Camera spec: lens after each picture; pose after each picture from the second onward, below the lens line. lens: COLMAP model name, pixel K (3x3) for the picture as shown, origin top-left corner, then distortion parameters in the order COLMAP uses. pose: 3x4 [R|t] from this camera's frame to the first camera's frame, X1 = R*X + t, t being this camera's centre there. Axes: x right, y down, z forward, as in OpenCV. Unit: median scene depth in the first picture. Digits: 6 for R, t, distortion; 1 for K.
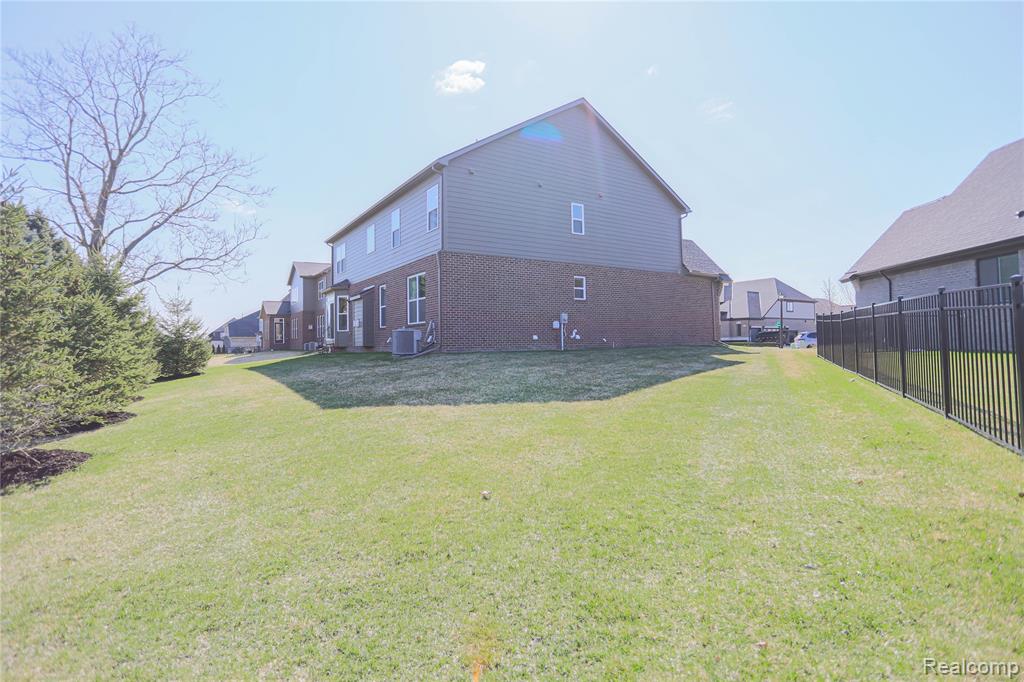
lens RADIAL K [[541.3, 0, 517.1], [0, 541.3, 337.5], [0, 0, 1]] dist [-0.064459, 0.030860]
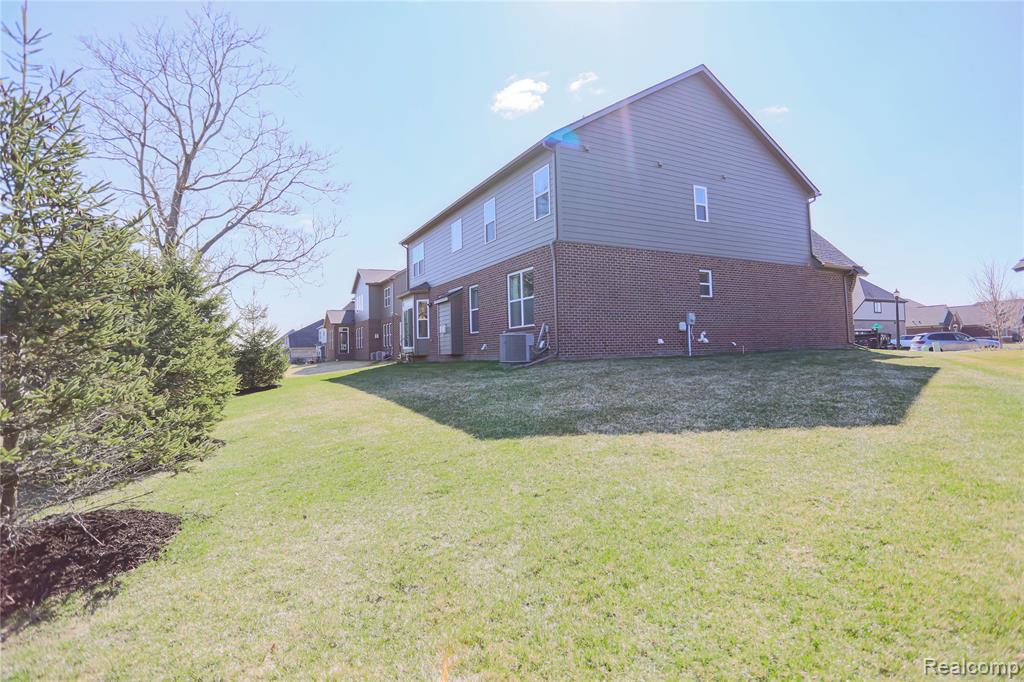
lens RADIAL K [[541.3, 0, 517.1], [0, 541.3, 337.5], [0, 0, 1]] dist [-0.064459, 0.030860]
pose [[0.996087, -0.013271, -0.087379, -0.115629], [0.011909, 0.999800, -0.016092, 0.004692], [0.087575, 0.014988, 0.996045, 0.132538]]
